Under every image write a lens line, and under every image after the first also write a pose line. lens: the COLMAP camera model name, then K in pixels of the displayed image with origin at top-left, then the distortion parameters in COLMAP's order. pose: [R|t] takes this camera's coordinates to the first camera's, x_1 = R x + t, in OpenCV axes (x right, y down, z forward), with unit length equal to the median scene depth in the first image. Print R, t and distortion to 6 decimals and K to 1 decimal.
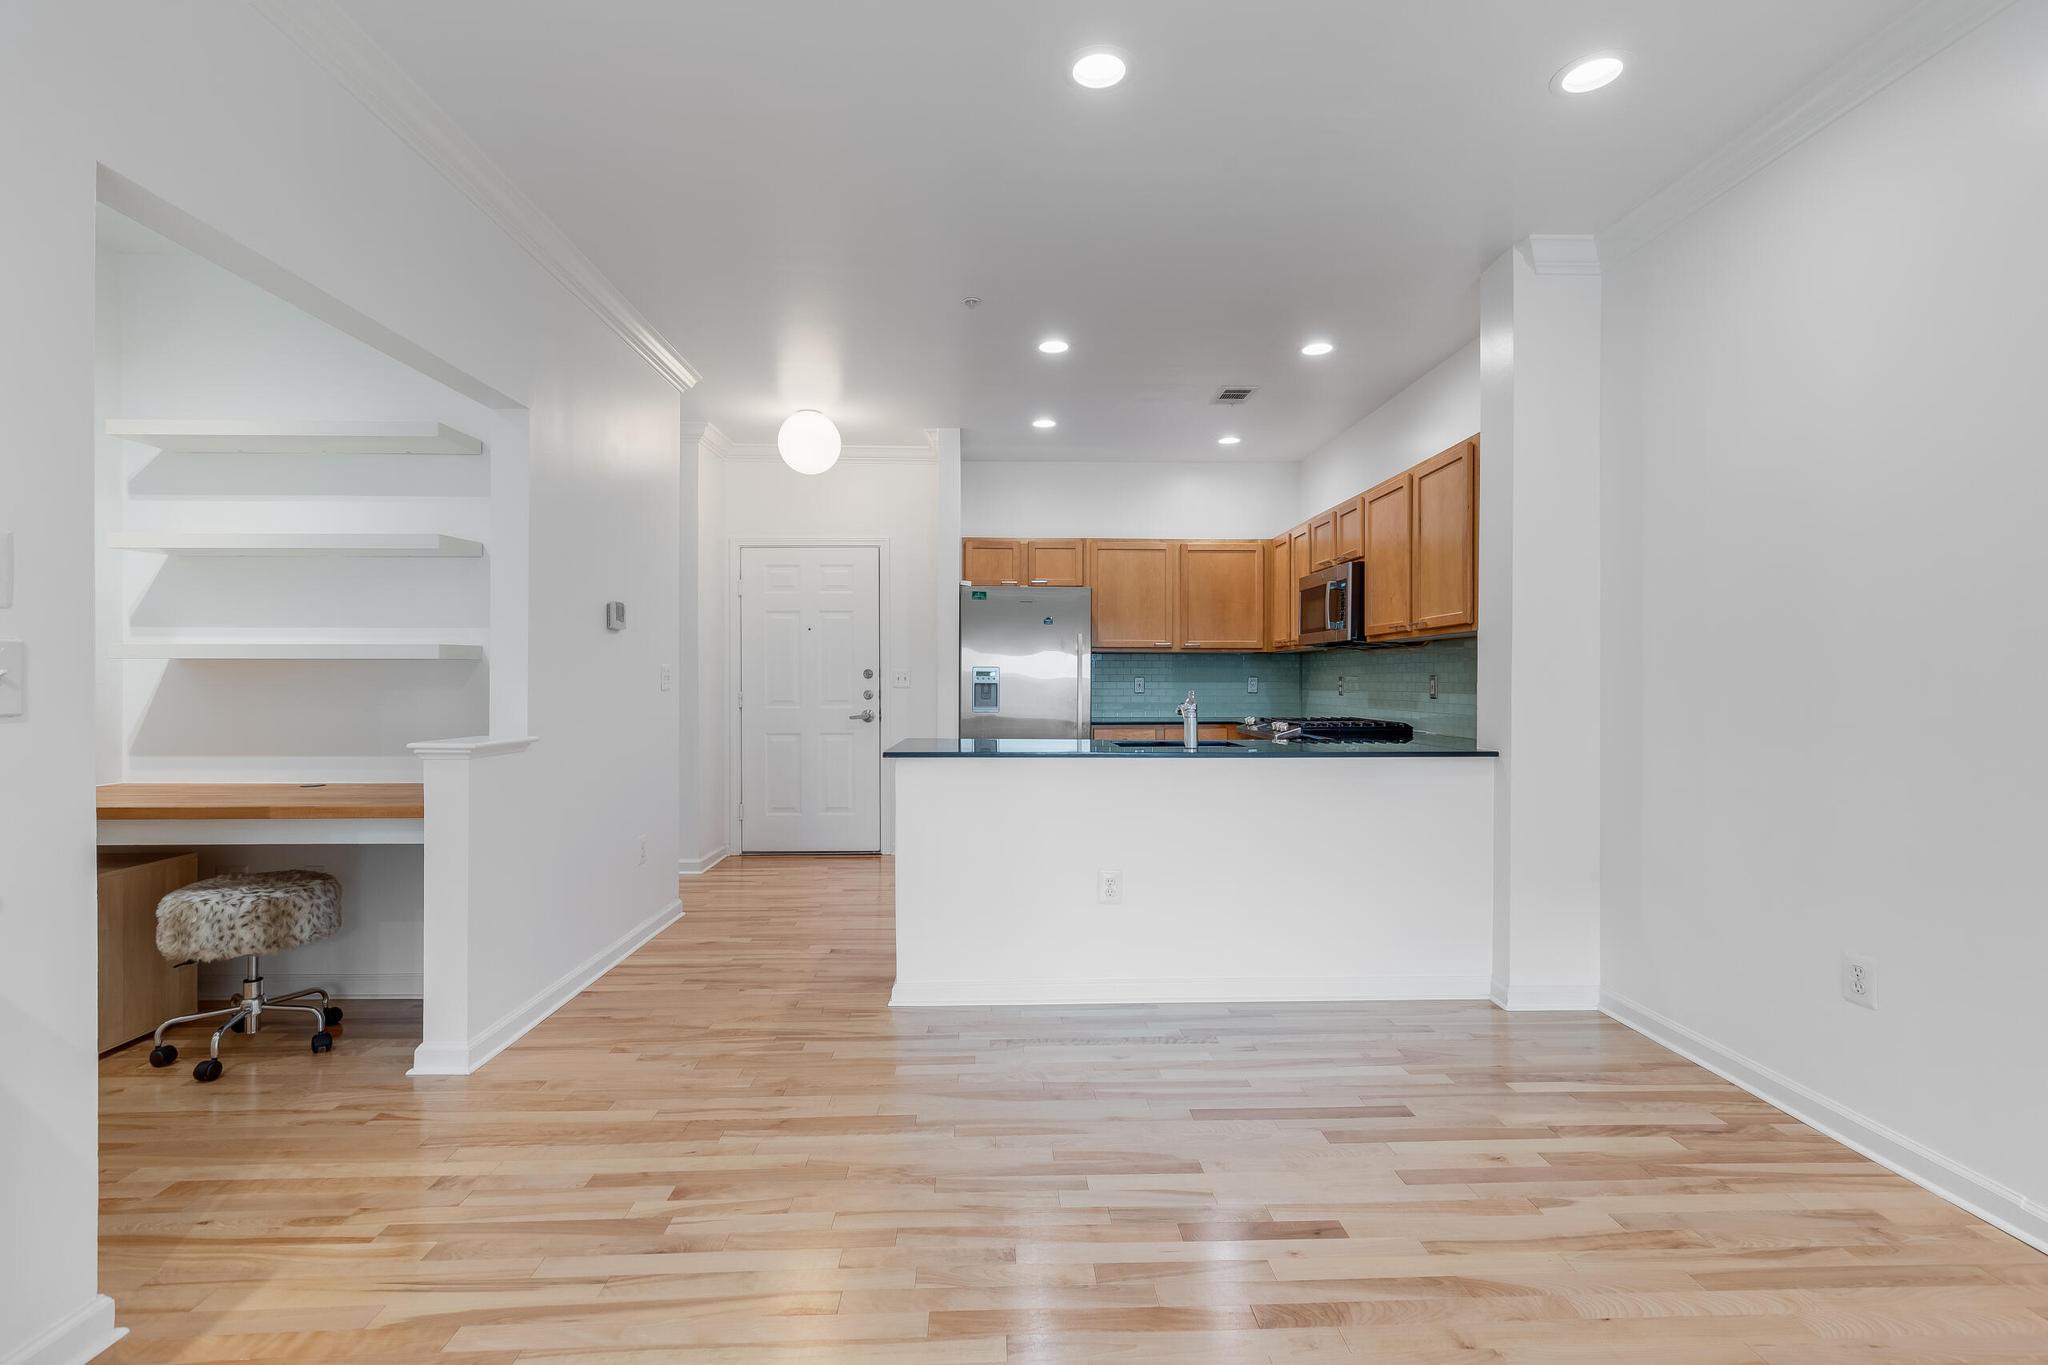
lens RADIAL K [[920.8, 0, 1022.5], [0, 920.8, 673.8], [0, 0, 1]] dist [0.004660, -0.000522]
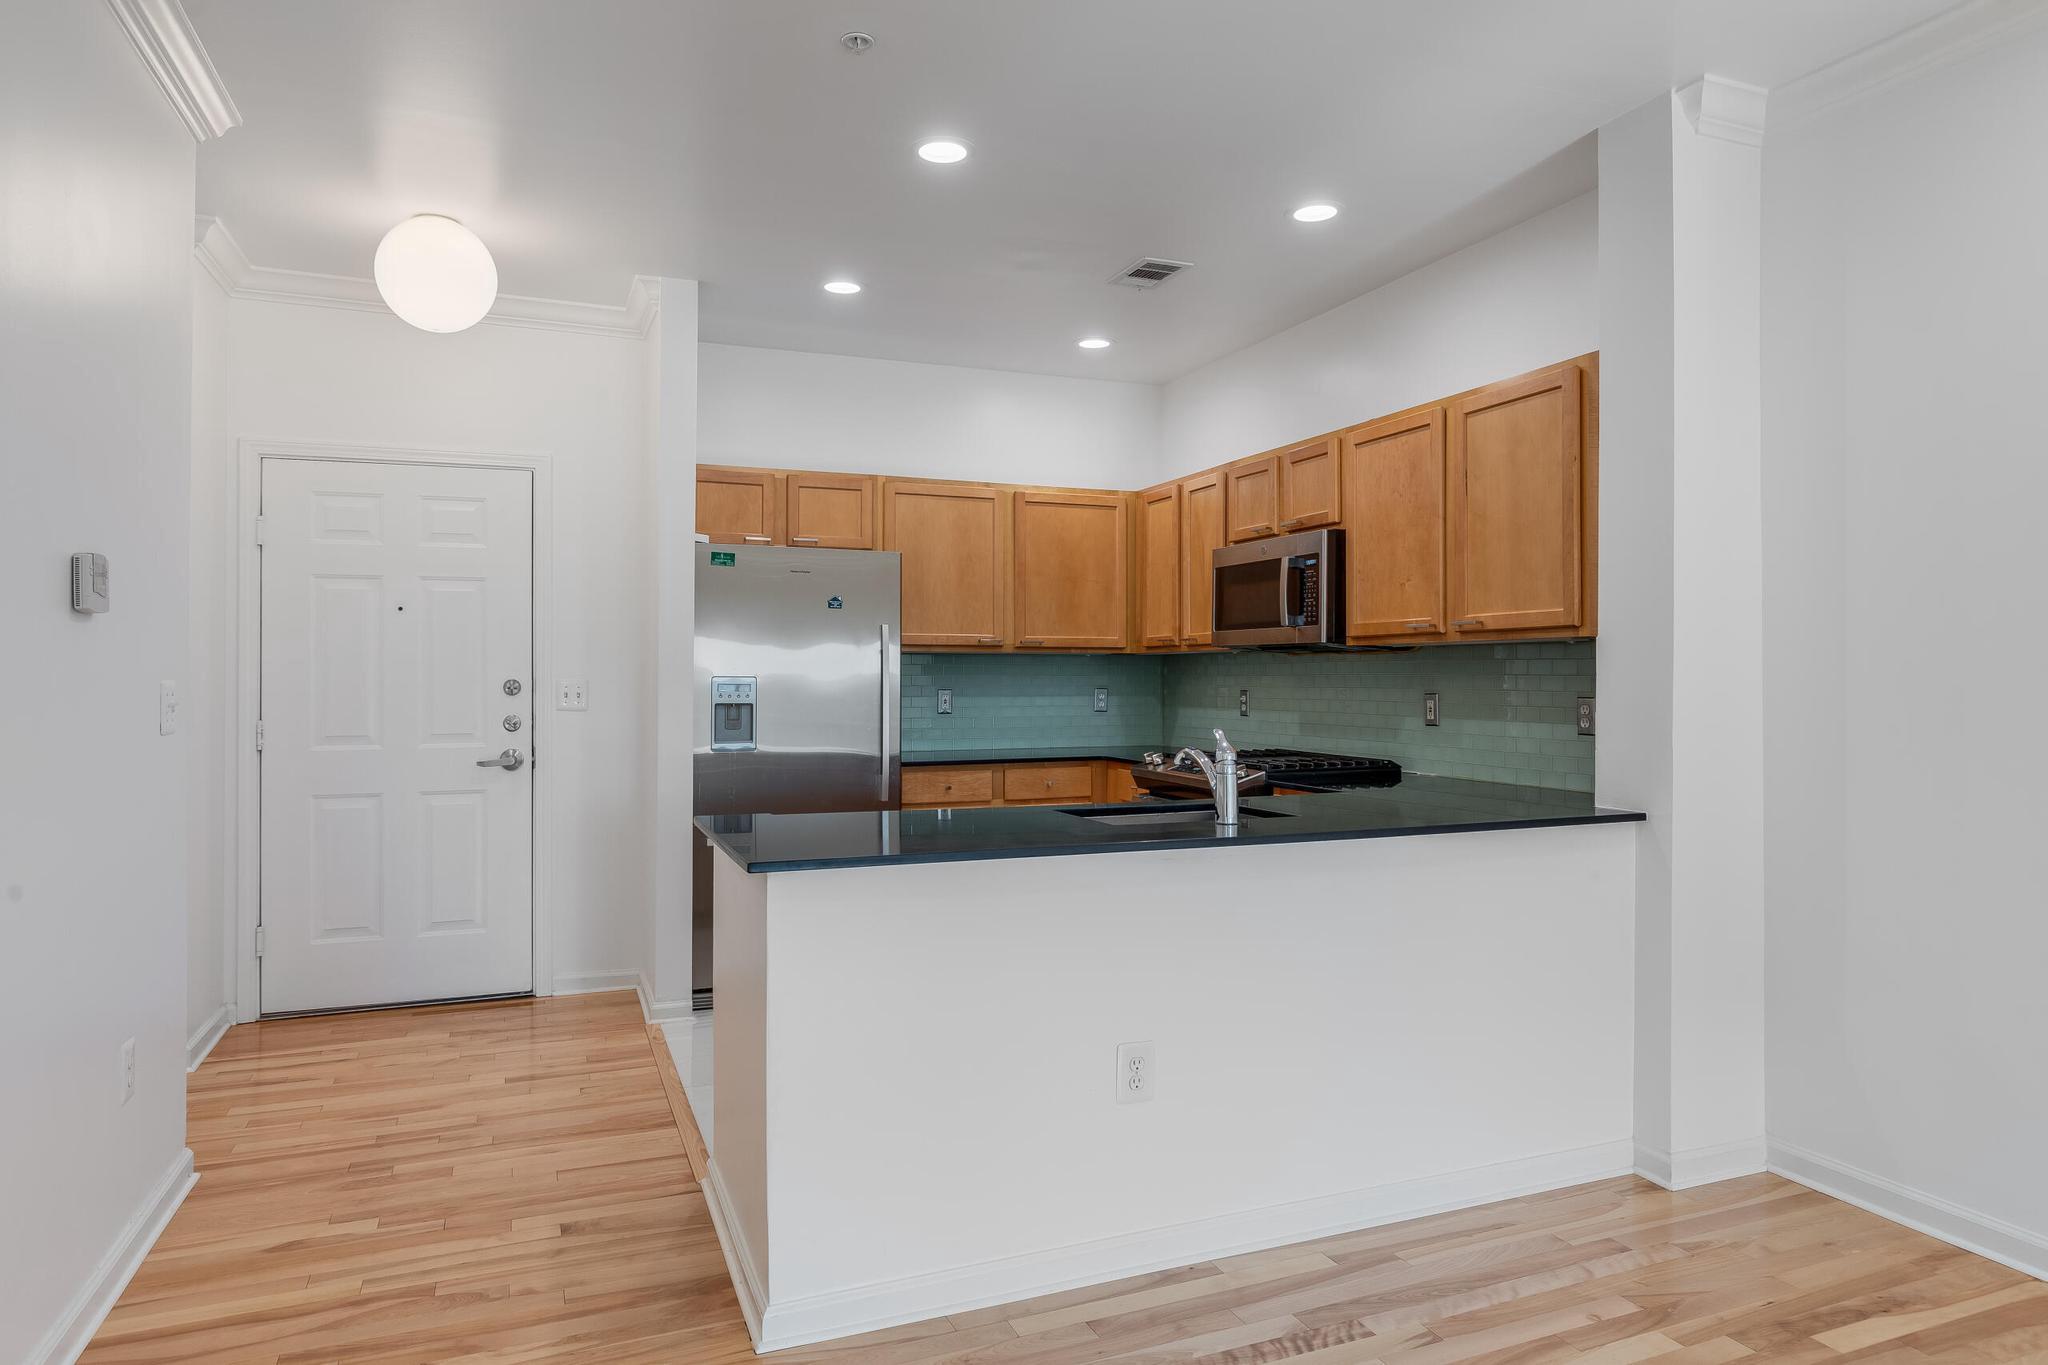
lens RADIAL K [[1230.9, 0, 1026.3], [0, 1230.9, 656.0], [0, 0, 1]] dist [-0.000400, -0.000707]
pose [[0.938623, 0.003875, 0.344923, -0.236479], [-0.001307, 0.999970, -0.007678, -0.025609], [-0.344942, 0.006756, 0.938600, 0.286875]]
